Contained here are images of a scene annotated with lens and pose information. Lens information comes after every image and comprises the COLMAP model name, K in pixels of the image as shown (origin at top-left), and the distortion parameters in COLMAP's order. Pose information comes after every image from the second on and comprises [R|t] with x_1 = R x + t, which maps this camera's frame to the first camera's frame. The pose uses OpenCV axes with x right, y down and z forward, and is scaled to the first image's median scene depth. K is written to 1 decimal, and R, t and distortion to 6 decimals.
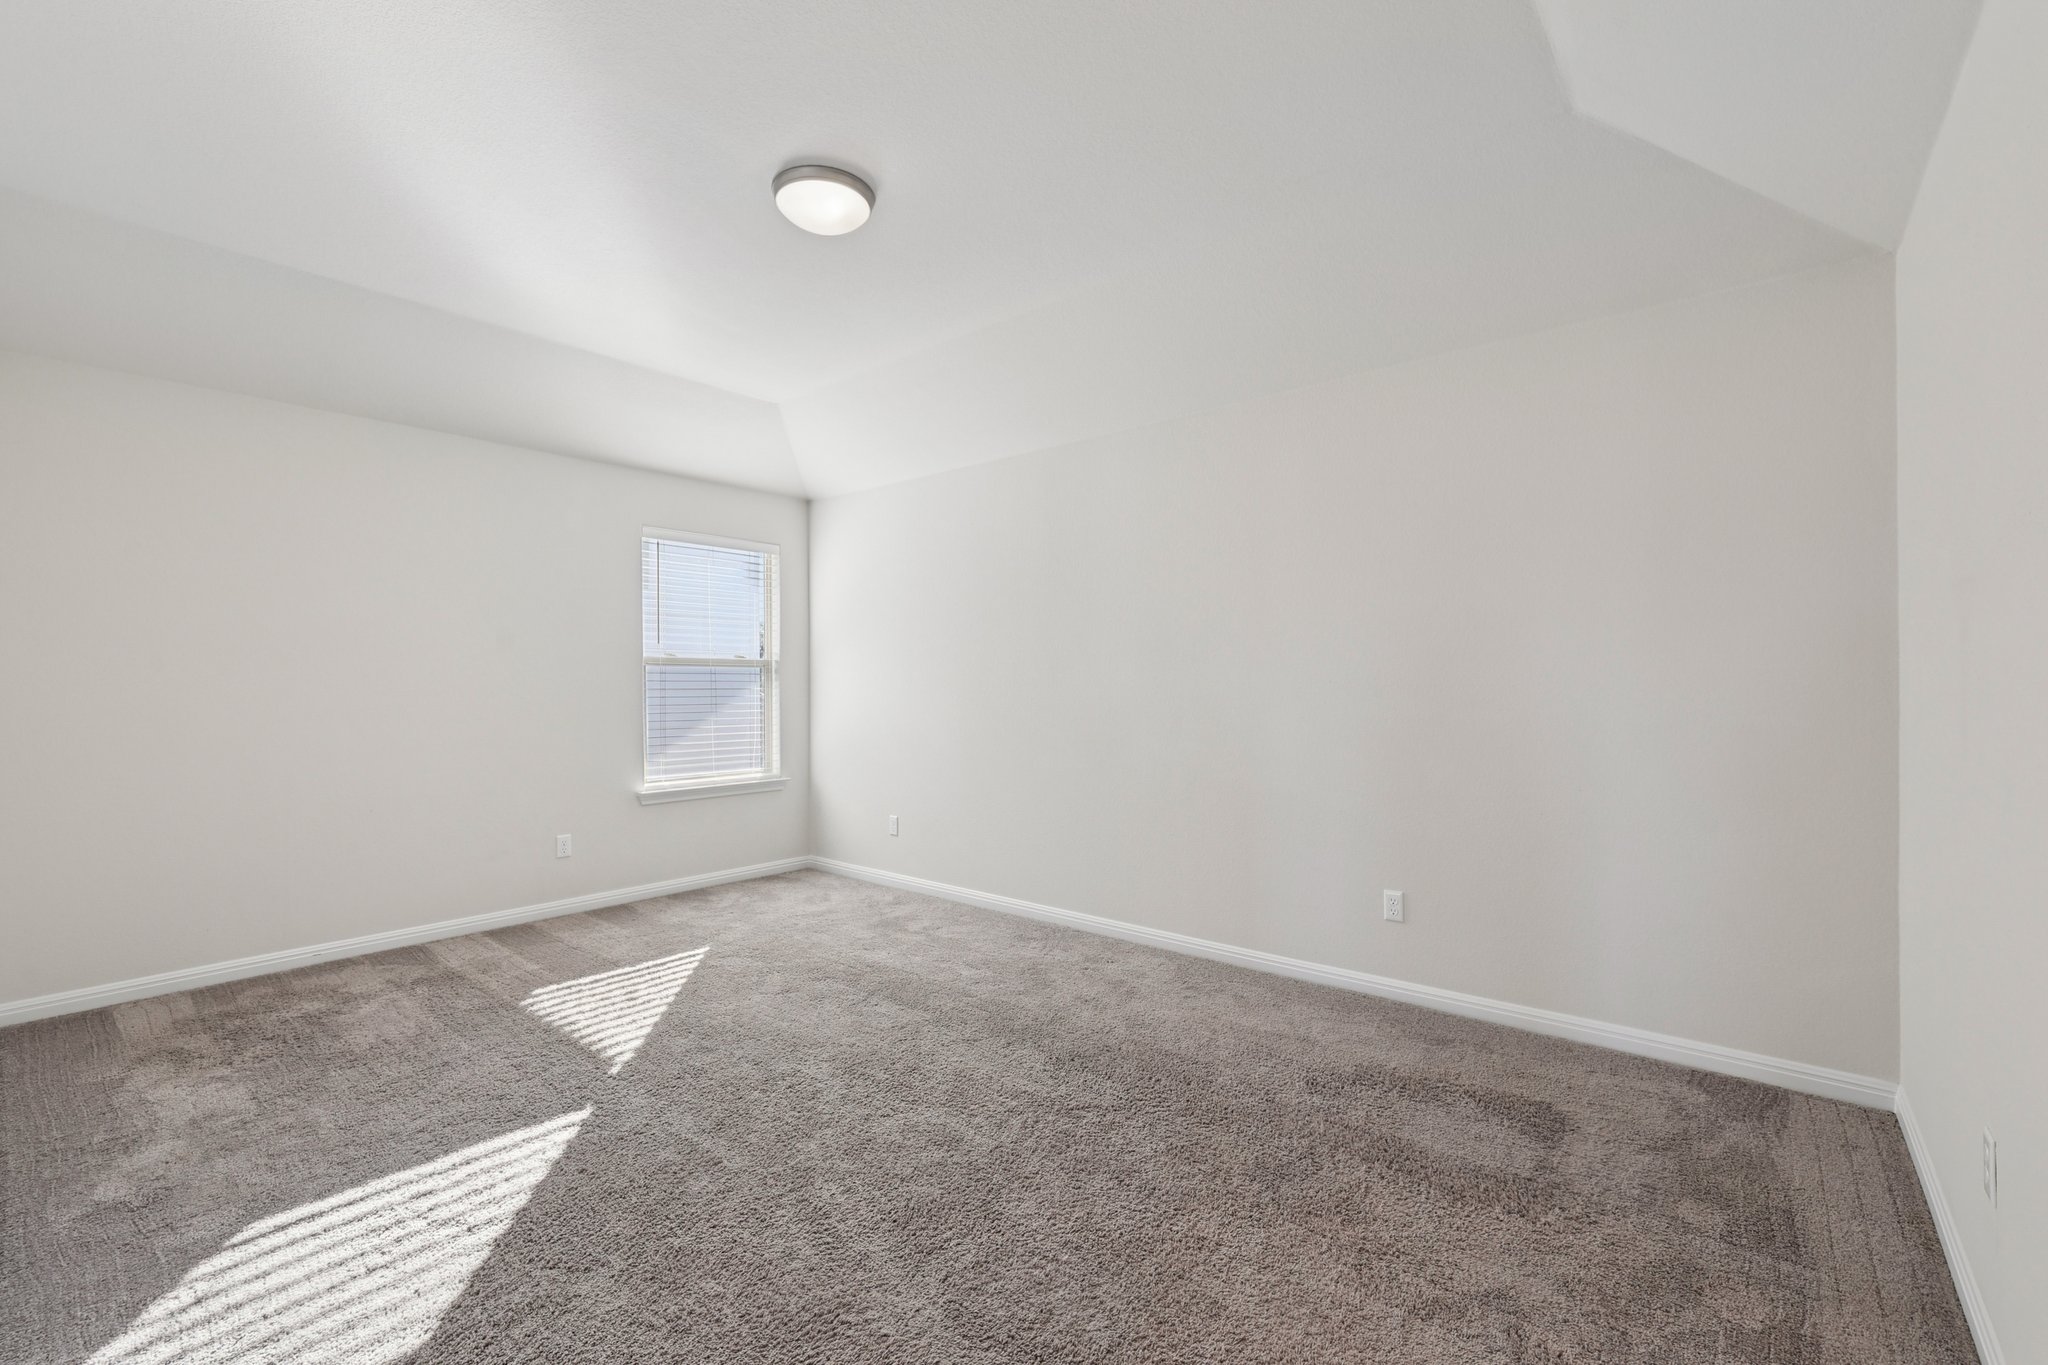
lens RADIAL K [[875.9, 0, 1024.0], [0, 875.9, 682.5], [0, 0, 1]] dist [0.014369, -0.000096]
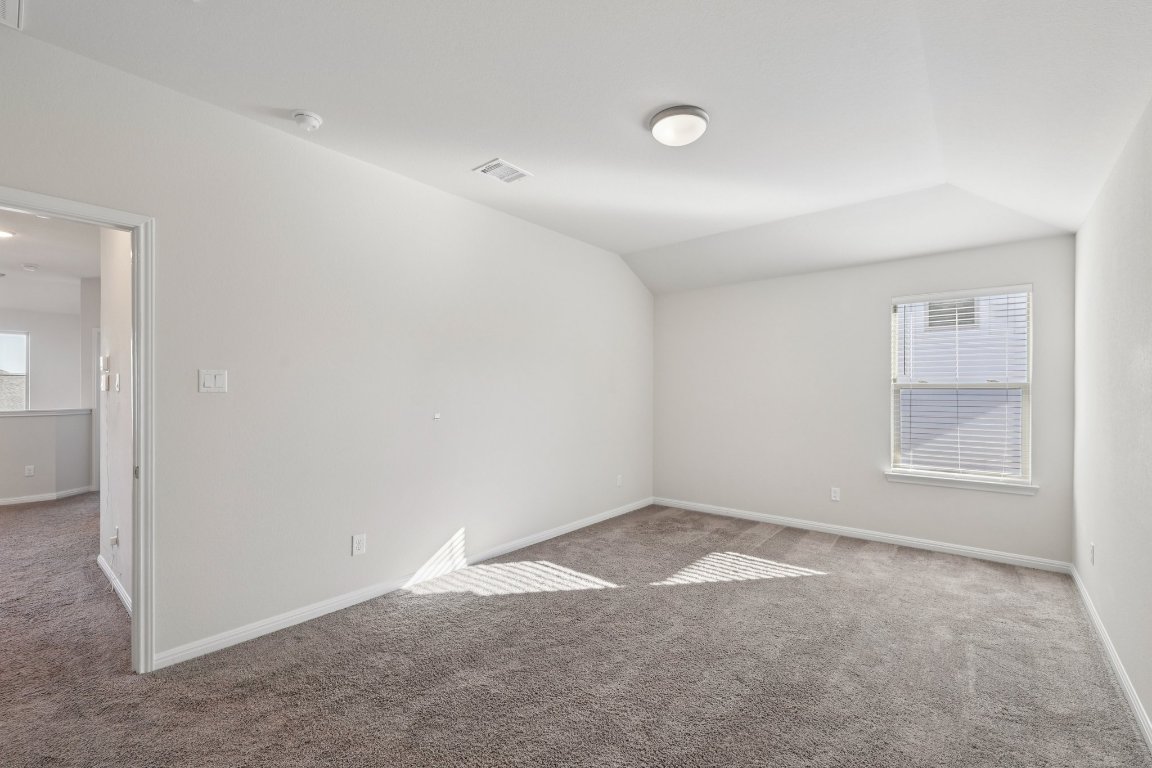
lens RADIAL K [[492.7, 0, 576.0], [0, 492.7, 384.0], [0, 0, 1]] dist [0.014369, -0.000096]
pose [[0.010146, -0.012170, -0.999874, 0.602331], [-0.000354, 0.999926, -0.012174, -0.025762], [0.999948, 0.000478, 0.010141, 0.645446]]
